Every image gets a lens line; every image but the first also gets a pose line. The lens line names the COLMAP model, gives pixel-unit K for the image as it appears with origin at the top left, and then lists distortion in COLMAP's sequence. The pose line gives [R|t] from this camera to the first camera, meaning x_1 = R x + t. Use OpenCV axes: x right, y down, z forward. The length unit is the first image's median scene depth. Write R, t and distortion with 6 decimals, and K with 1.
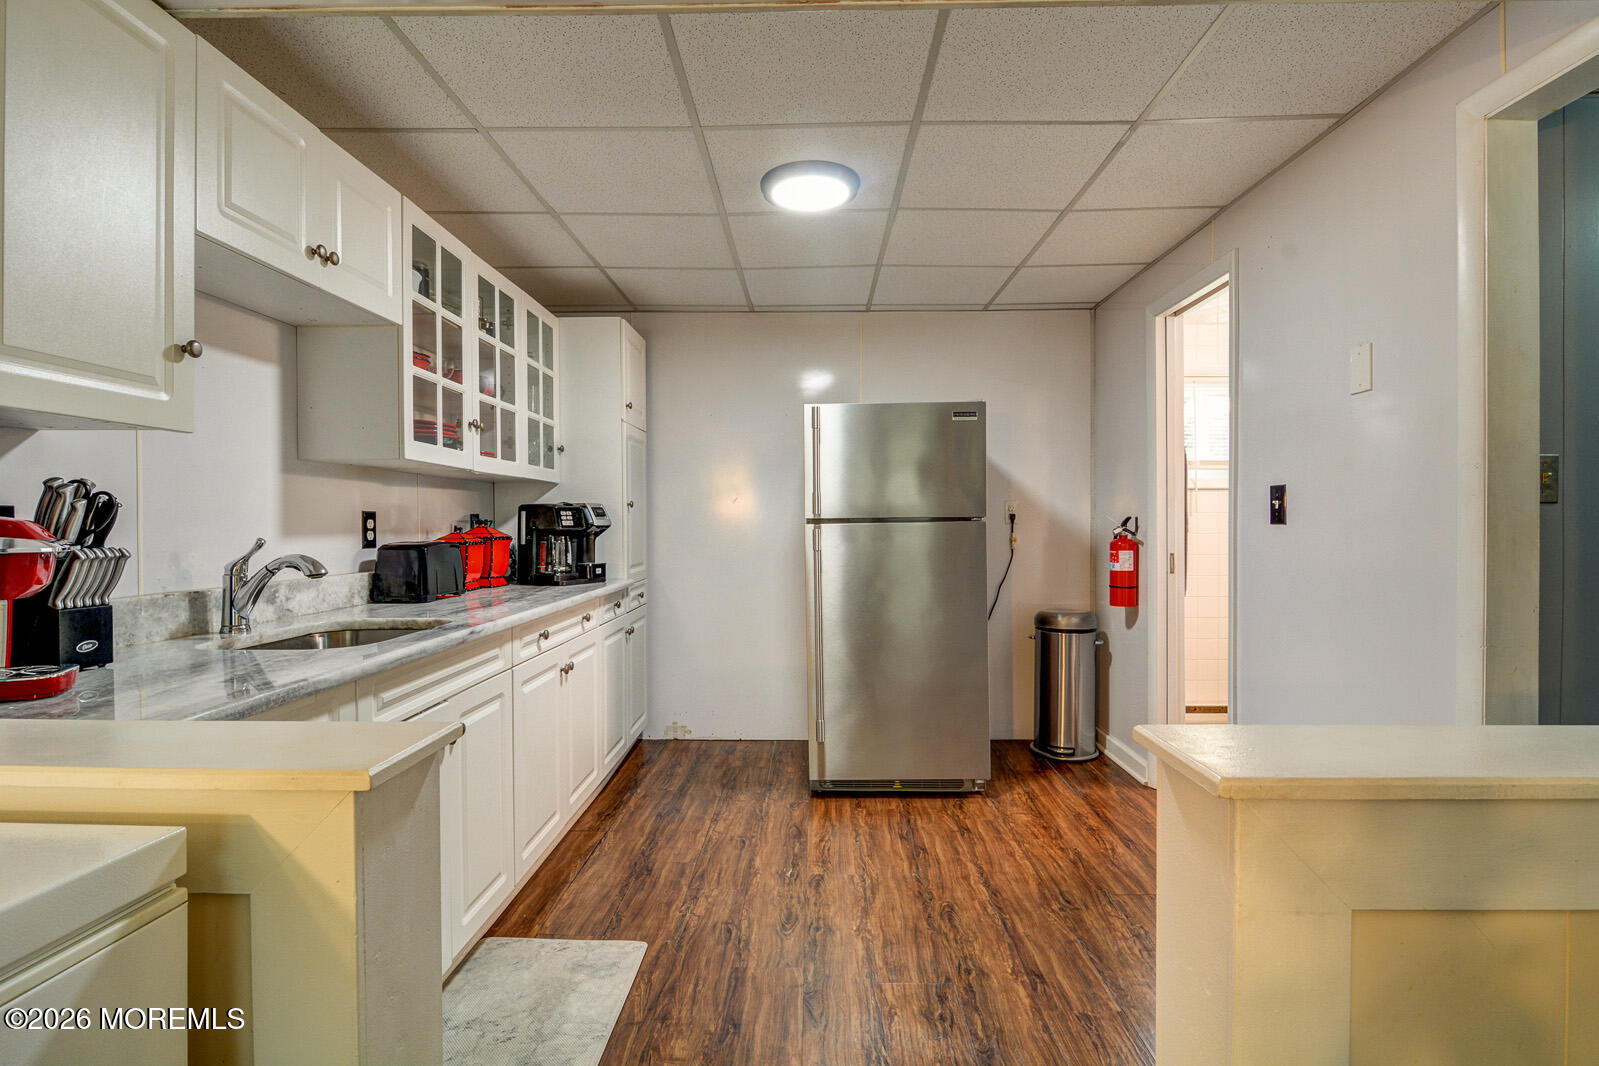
lens RADIAL K [[825.3, 0, 797.0], [0, 825.3, 523.2], [0, 0, 1]] dist [-0.003266, -0.000516]
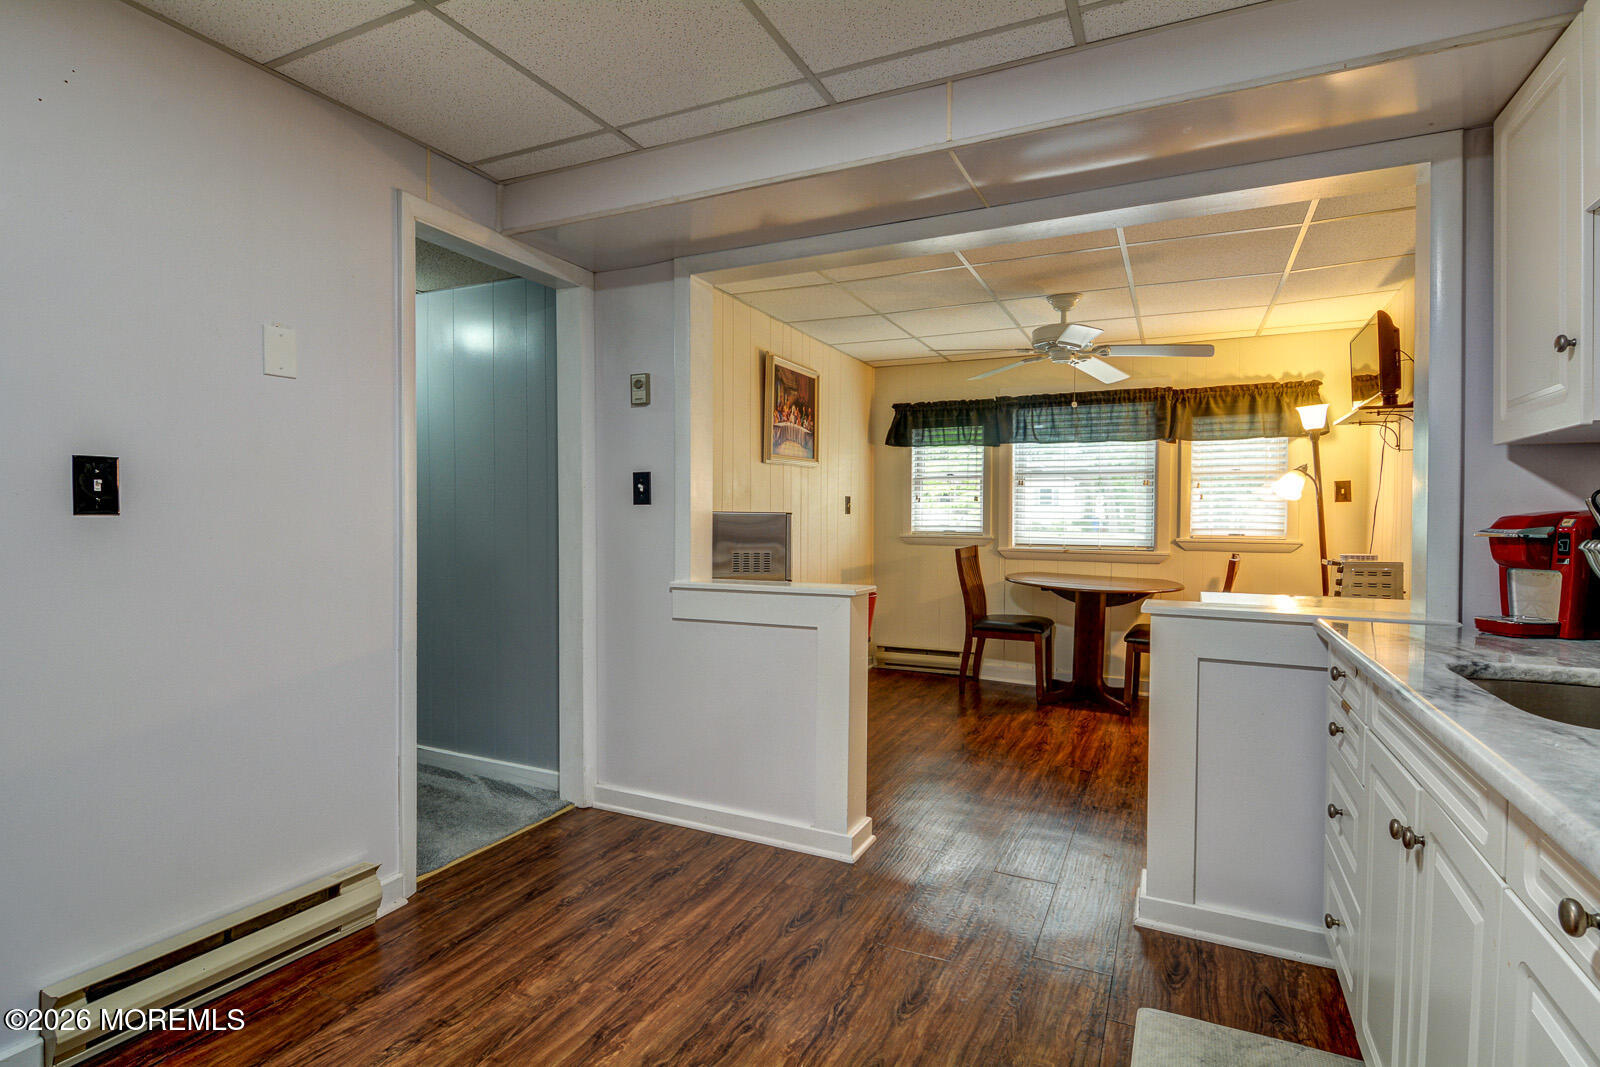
lens RADIAL K [[825.8, 0, 797.5], [0, 825.8, 523.7], [0, 0, 1]] dist [-0.003266, -0.000516]
pose [[-0.916282, -0.002823, 0.400524, -0.249535], [0.003951, 0.999863, 0.016086, 0.016835], [-0.400514, 0.016321, -0.916145, 1.845899]]
